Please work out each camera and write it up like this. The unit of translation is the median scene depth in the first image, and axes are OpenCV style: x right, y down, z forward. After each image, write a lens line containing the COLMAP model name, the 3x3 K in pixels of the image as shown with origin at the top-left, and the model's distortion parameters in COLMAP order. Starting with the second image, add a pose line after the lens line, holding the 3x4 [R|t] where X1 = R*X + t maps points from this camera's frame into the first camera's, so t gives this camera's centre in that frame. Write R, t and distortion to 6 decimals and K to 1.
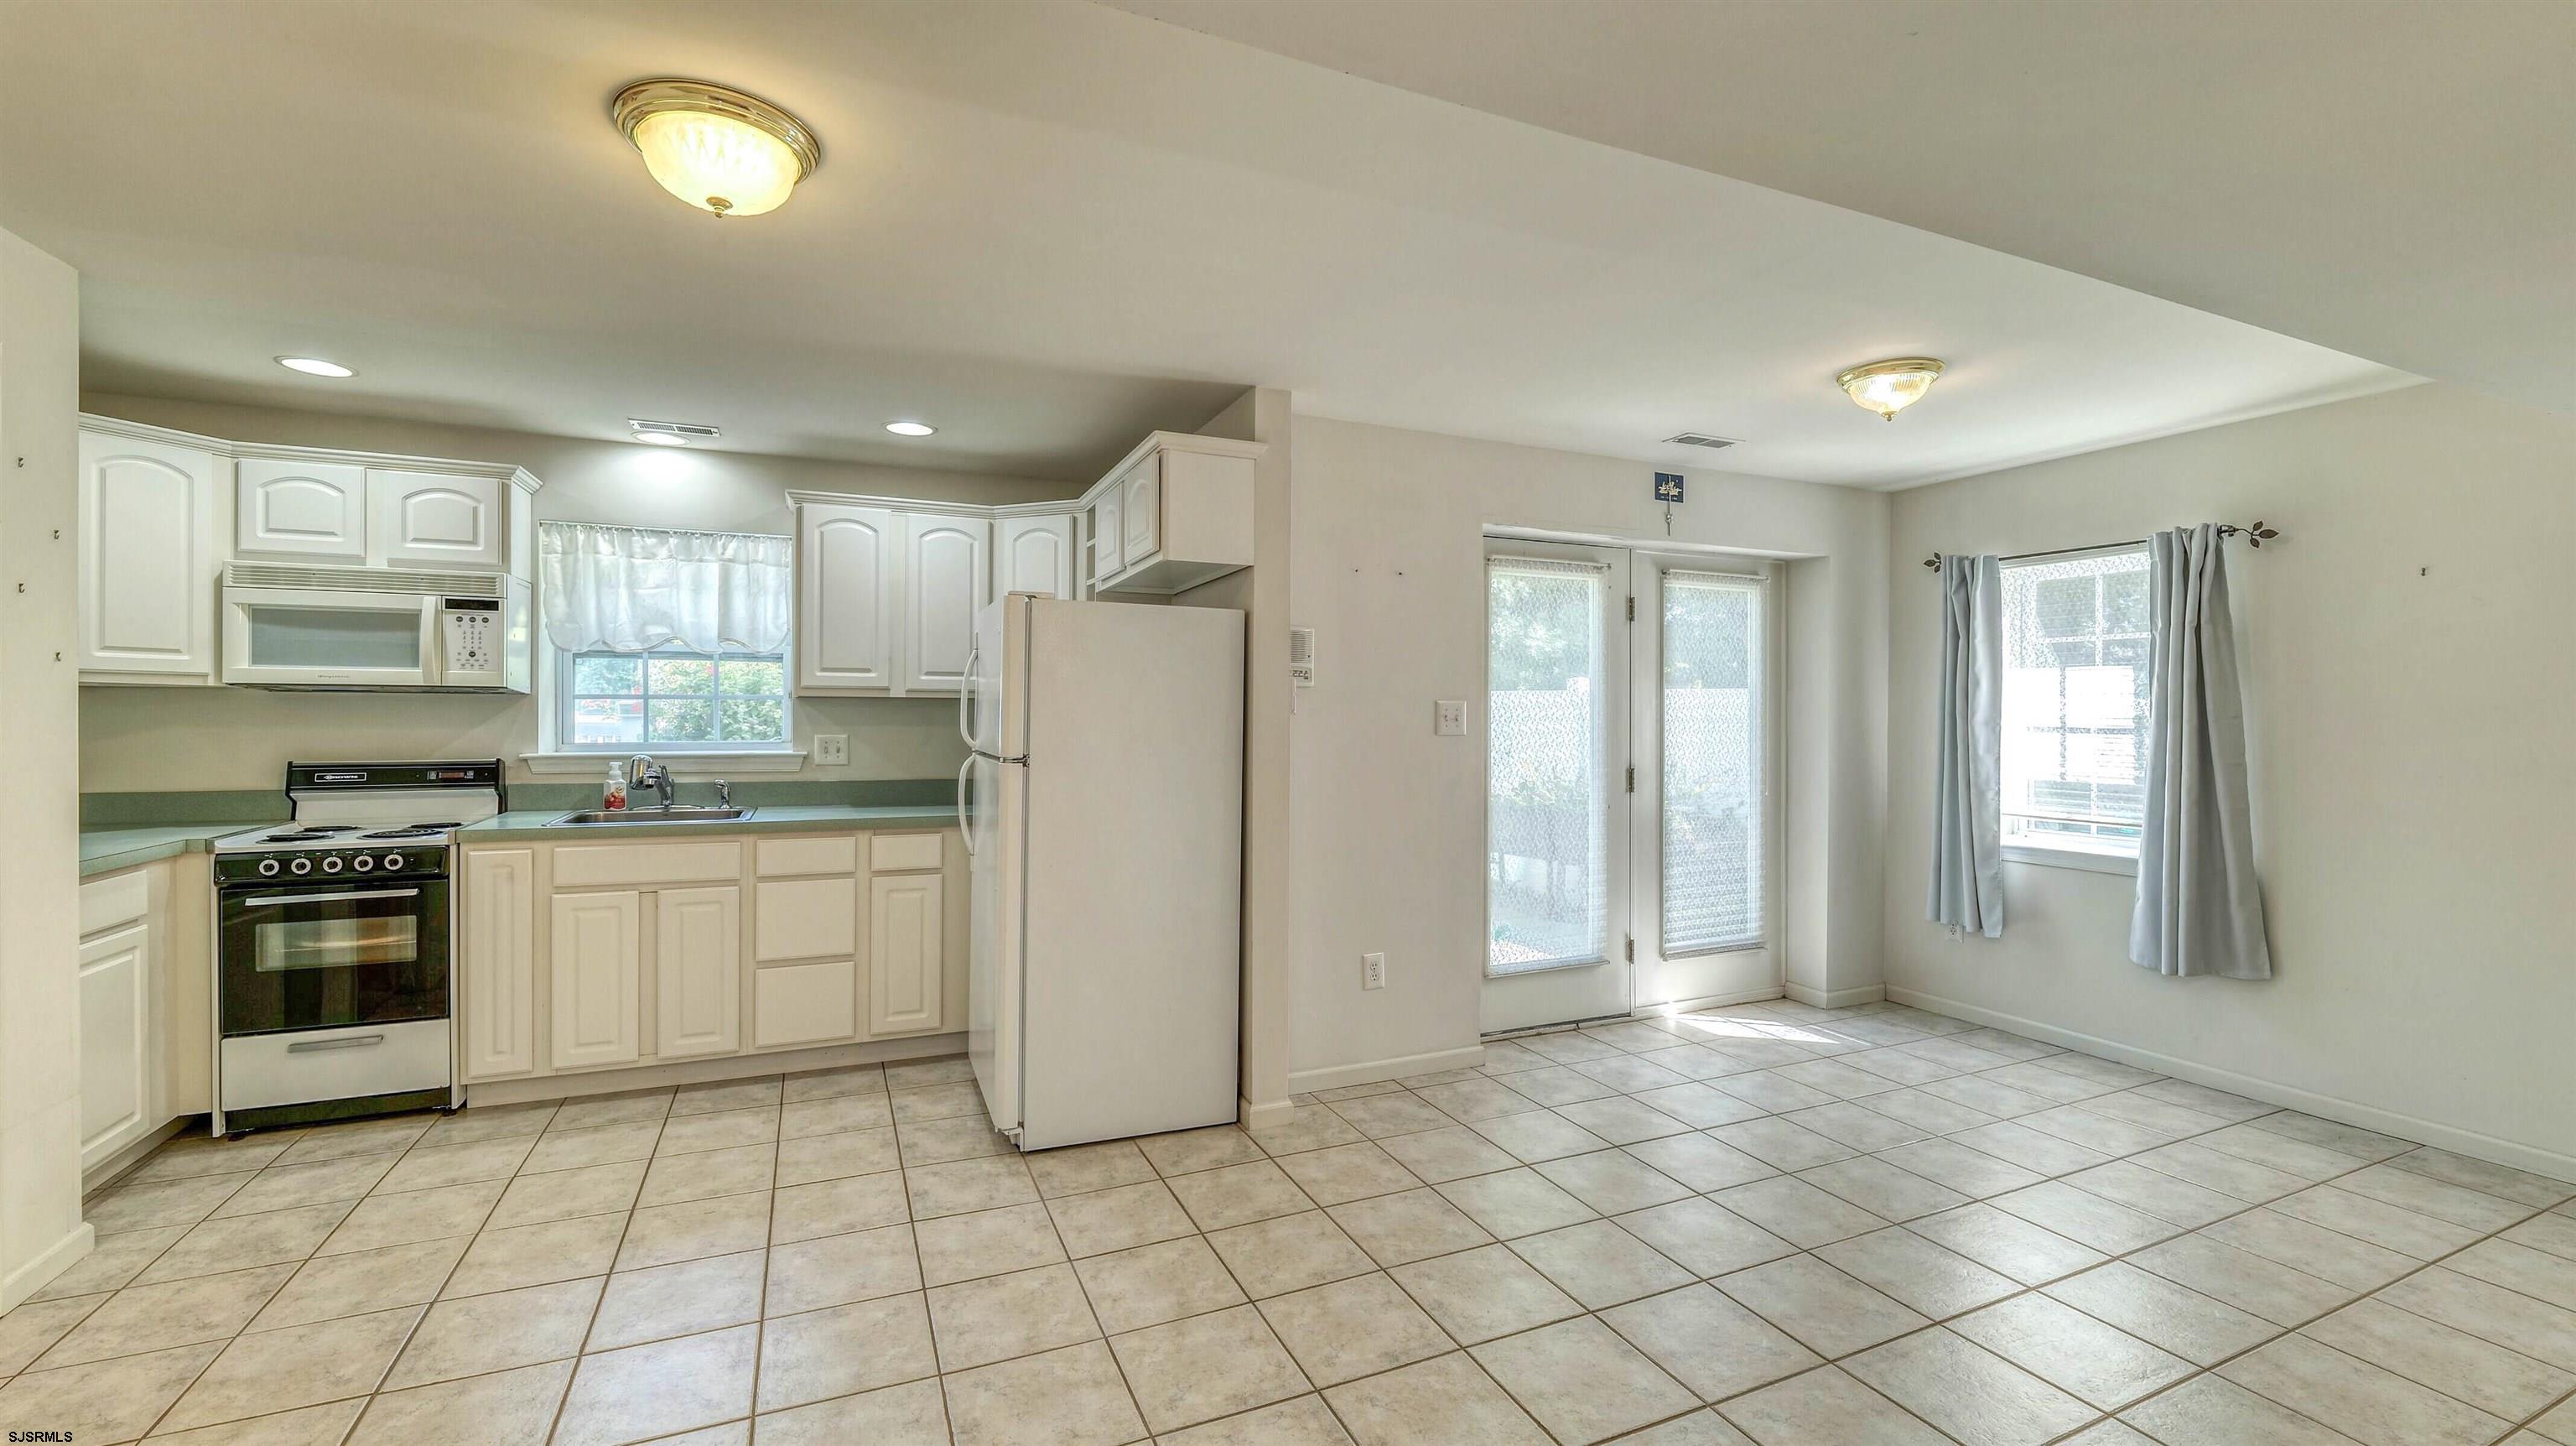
lens RADIAL K [[1046.1, 0, 1272.9], [0, 1046.1, 717.6], [0, 0, 1]] dist [-0.012727, 0.000653]
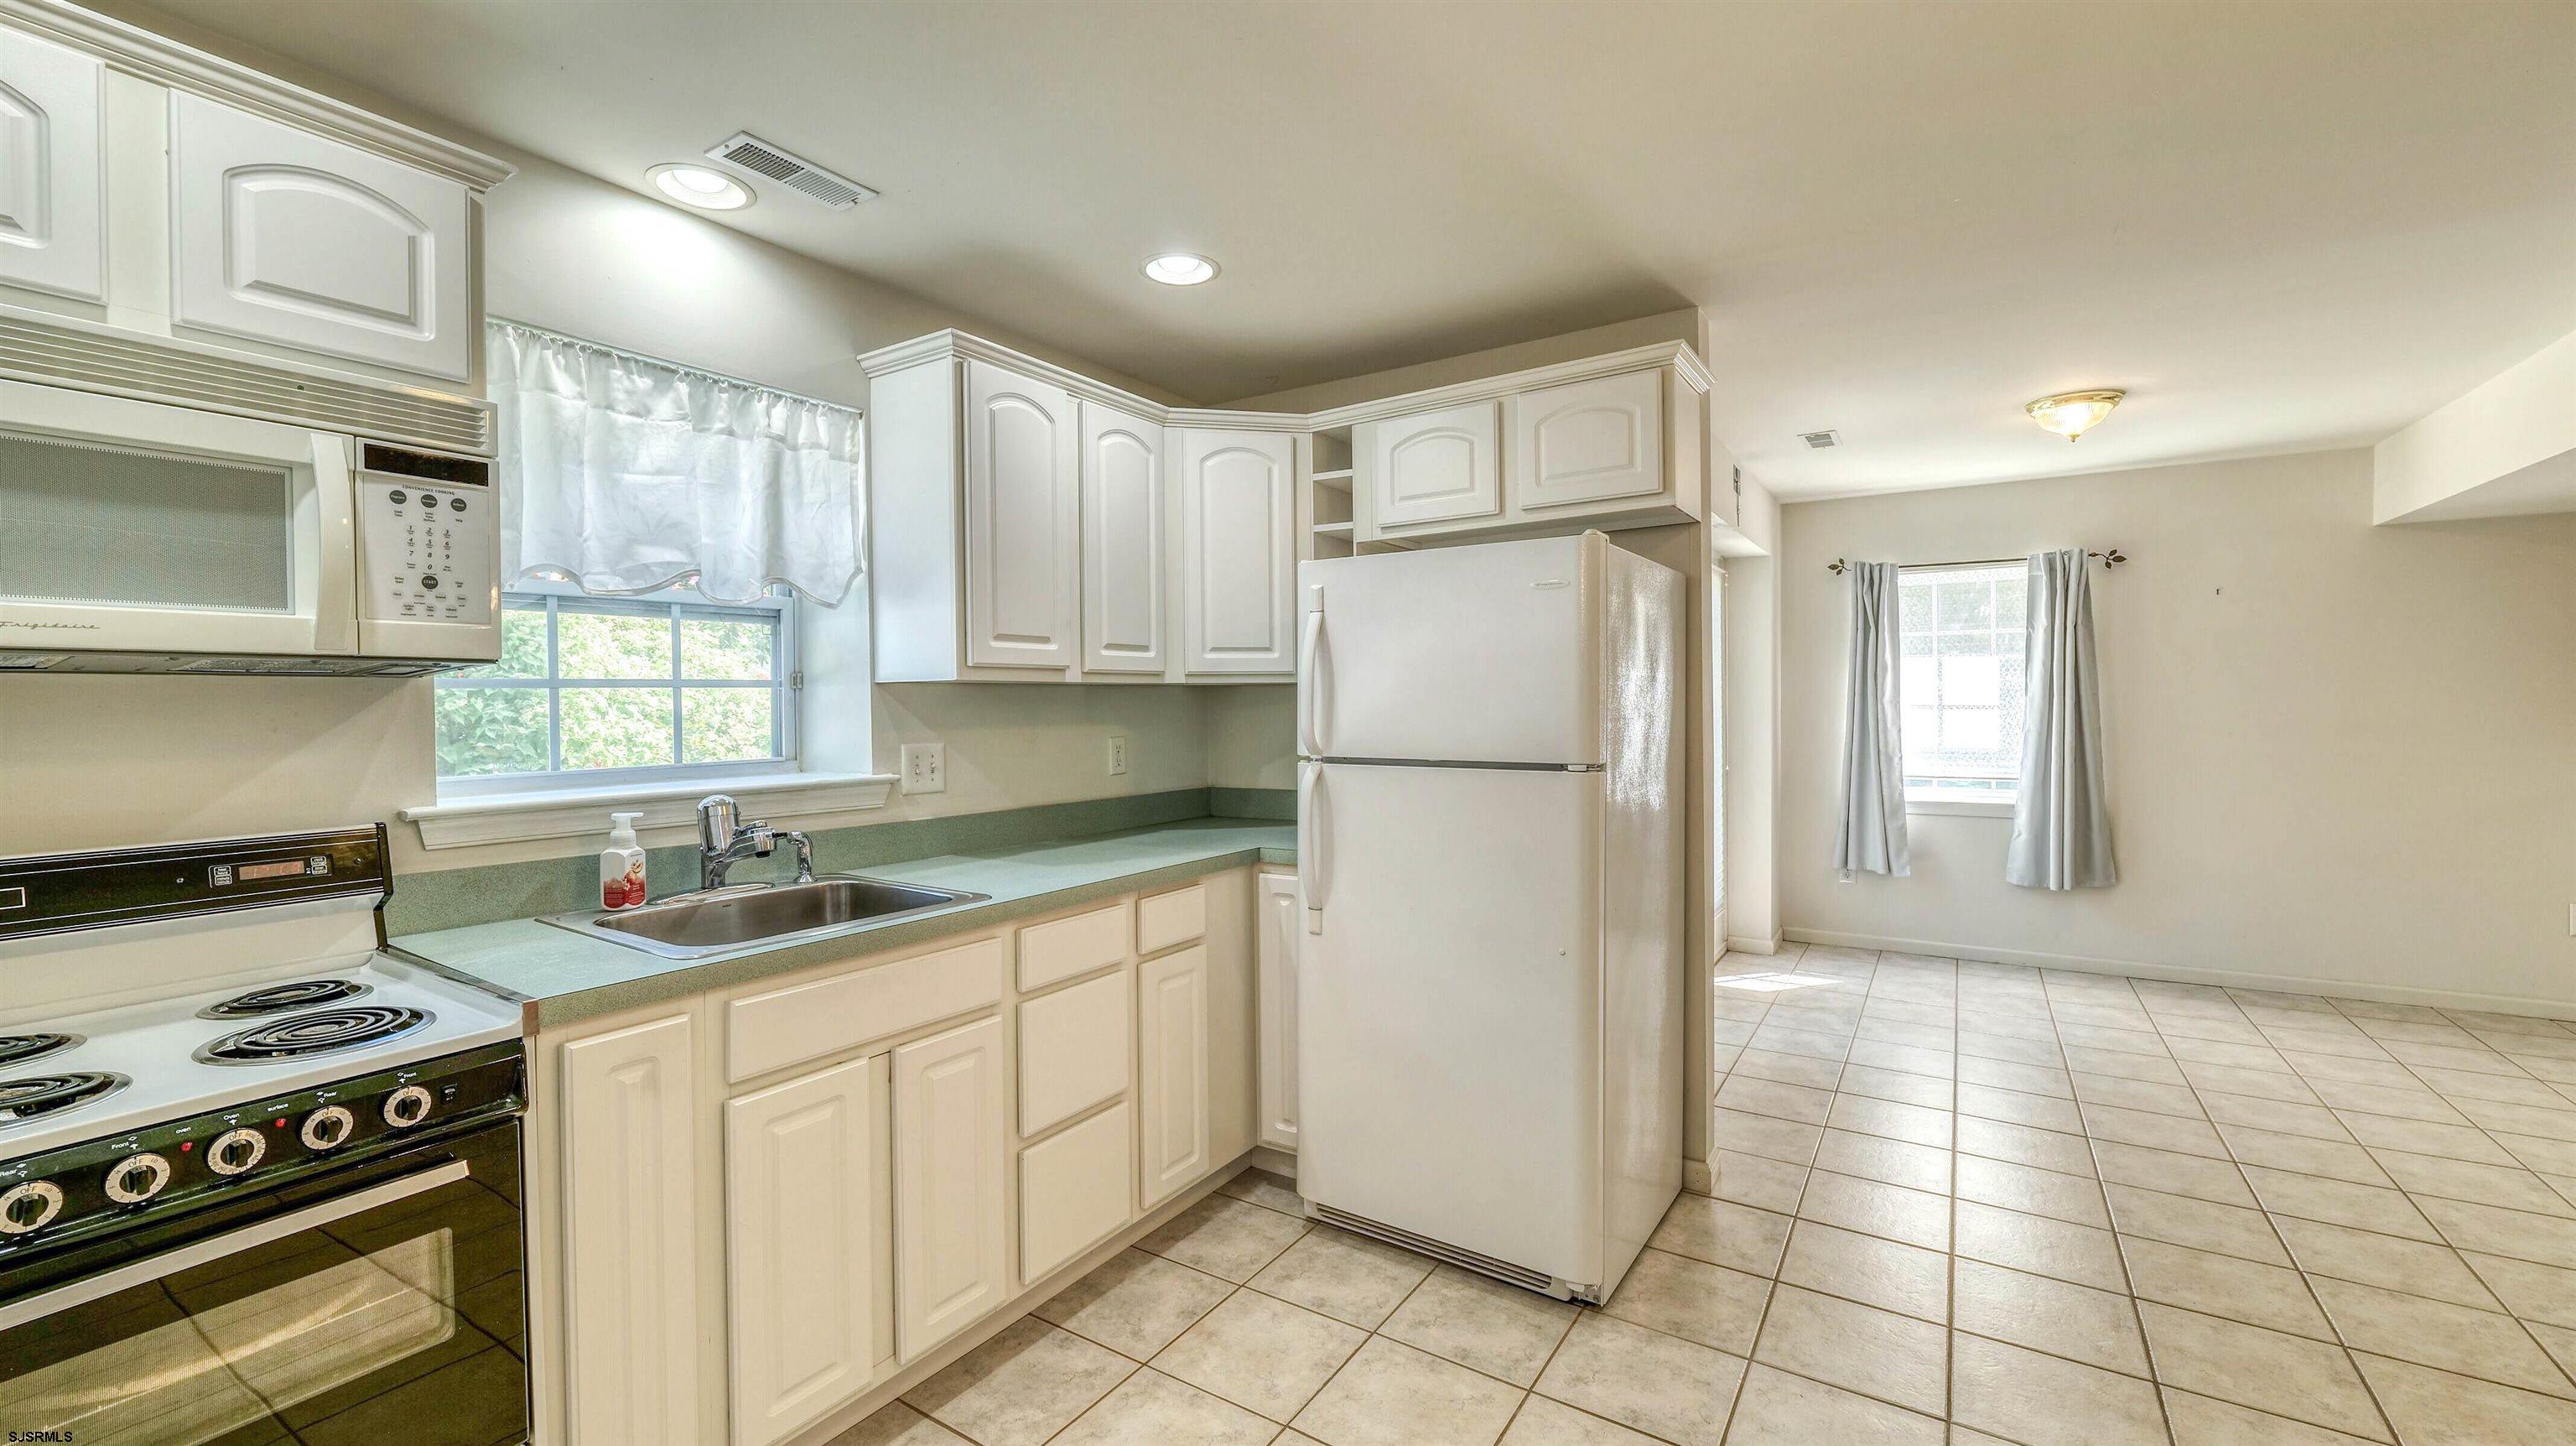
lens RADIAL K [[1046.1, 0, 1275.1], [0, 1046.1, 719.3], [0, 0, 1]] dist [-0.012727, 0.000653]
pose [[0.838610, -0.022078, 0.544285, -0.657506], [0.015629, 0.999742, 0.016474, -0.005980], [-0.544509, -0.005308, 0.838739, 0.417934]]
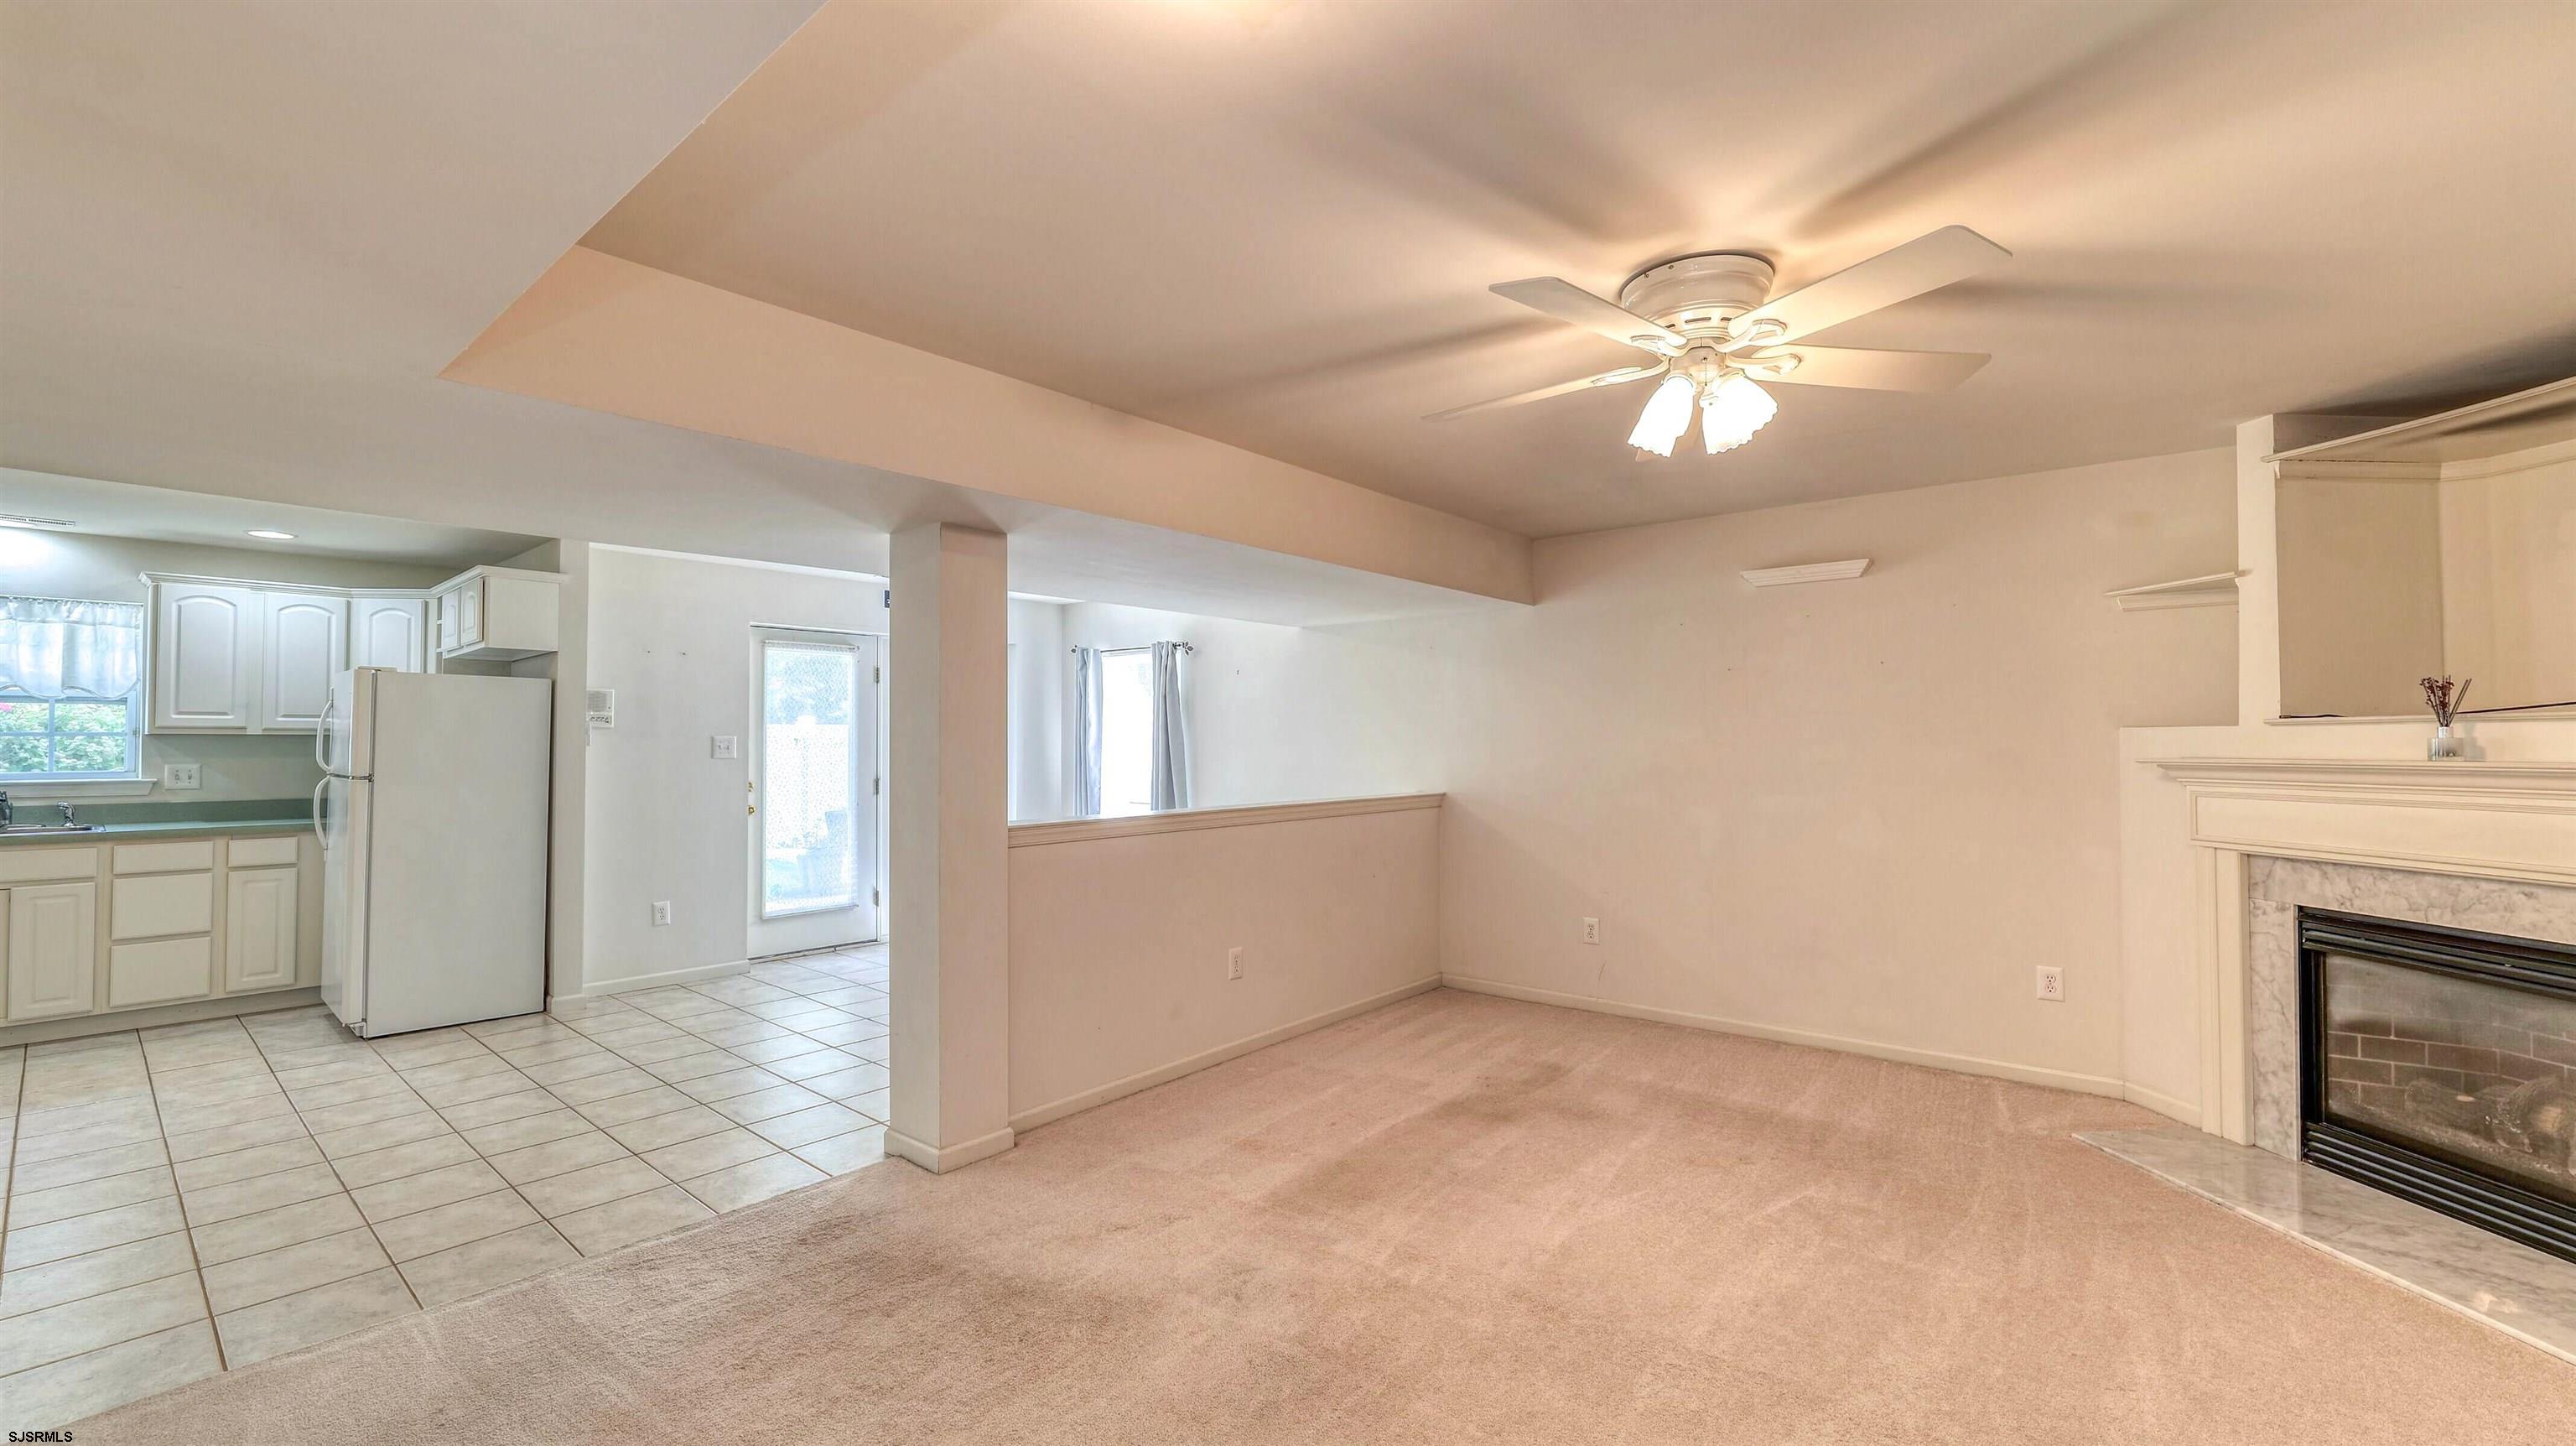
lens RADIAL K [[1046.1, 0, 1272.3], [0, 1046.1, 716.2], [0, 0, 1]] dist [-0.012727, 0.000653]
pose [[0.898846, 0.004096, 0.438246, 0.224858], [0.006840, 0.999703, -0.023372, -0.003963], [-0.438212, 0.024006, 0.898551, -0.744660]]
